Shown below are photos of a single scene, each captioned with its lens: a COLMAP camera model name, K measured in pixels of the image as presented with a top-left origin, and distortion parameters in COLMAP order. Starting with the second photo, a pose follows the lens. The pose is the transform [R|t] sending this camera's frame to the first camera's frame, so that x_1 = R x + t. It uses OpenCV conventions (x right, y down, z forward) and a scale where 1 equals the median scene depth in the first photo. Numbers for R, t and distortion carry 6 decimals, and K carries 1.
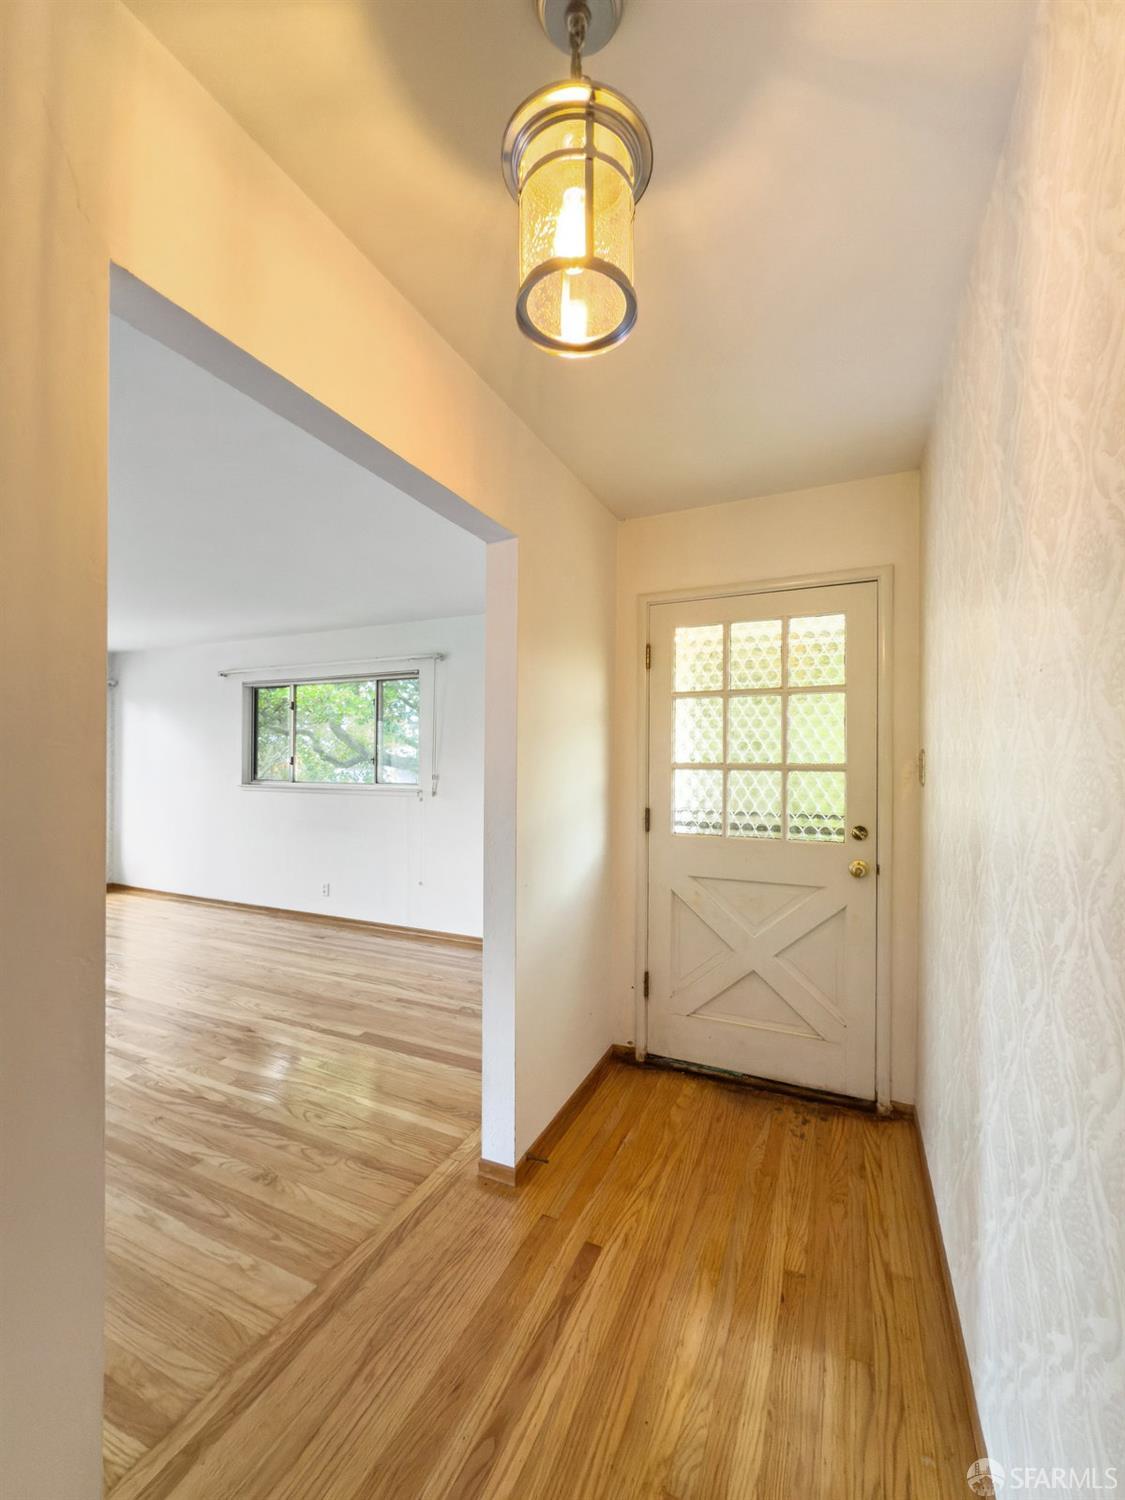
lens RADIAL K [[611.6, 0, 563.5], [0, 611.6, 768.6], [0, 0, 1]] dist [0.000717, -0.000087]
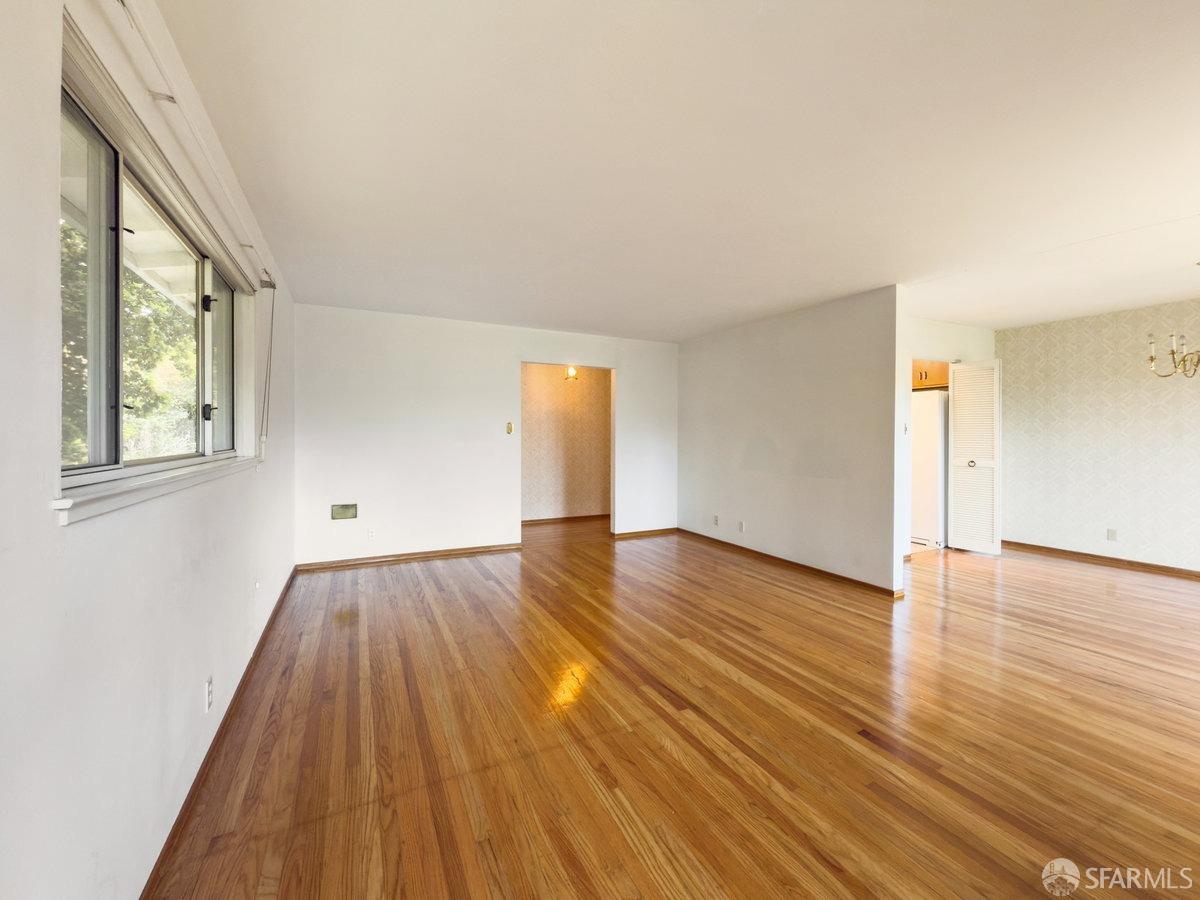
lens RADIAL K [[489.3, 0, 595.5], [0, 489.3, 435.7], [0, 0, 1]] dist [0.000717, -0.000087]
pose [[-0.773919, -0.009442, 0.633215, -0.992692], [-0.000823, 0.999903, 0.013904, 0.004169], [-0.633285, 0.010239, -0.773851, 1.300571]]
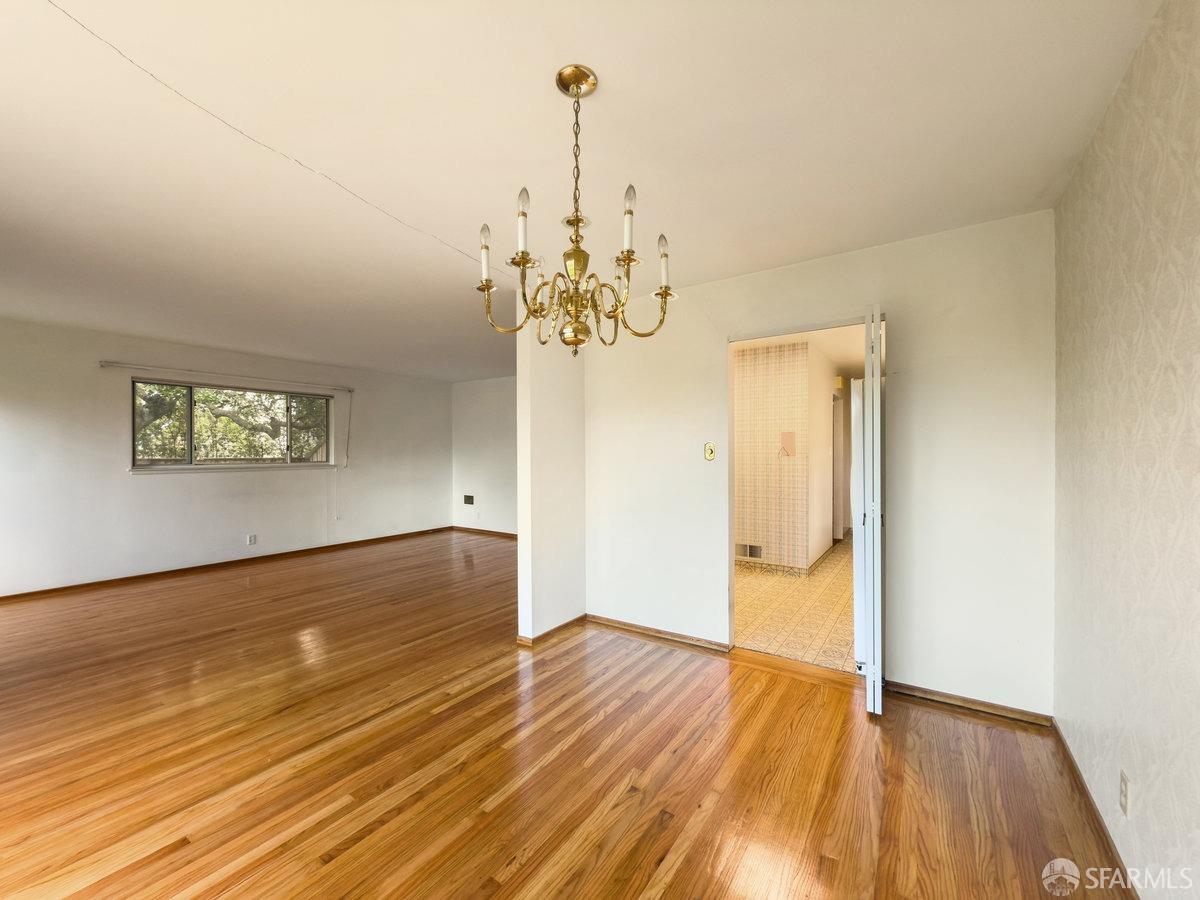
lens RADIAL K [[489.3, 0, 595.5], [0, 489.3, 435.7], [0, 0, 1]] dist [0.000717, -0.000087]
pose [[0.194658, 0.027503, 0.980485, -1.565317], [0.020536, 0.999273, -0.032107, 0.013860], [-0.980656, 0.026385, 0.193952, 0.053739]]
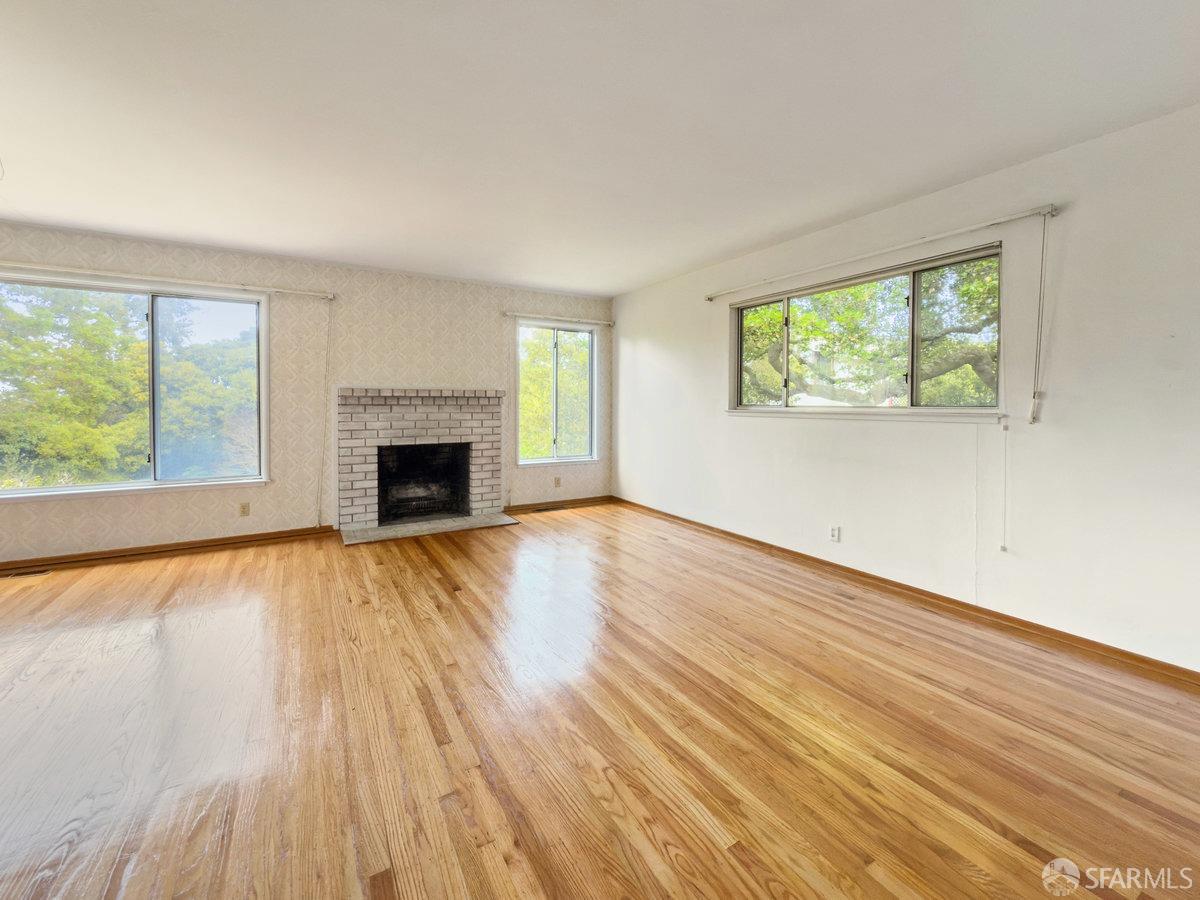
lens RADIAL K [[500.3, 0, 603.3], [0, 500.3, 413.1], [0, 0, 1]] dist [0.006833, 0.000073]
pose [[0.828518, 0.006202, -0.559929, -0.317602], [-0.001272, 0.999957, 0.009193, 0.031790], [0.559962, -0.006904, 0.828490, 0.298608]]
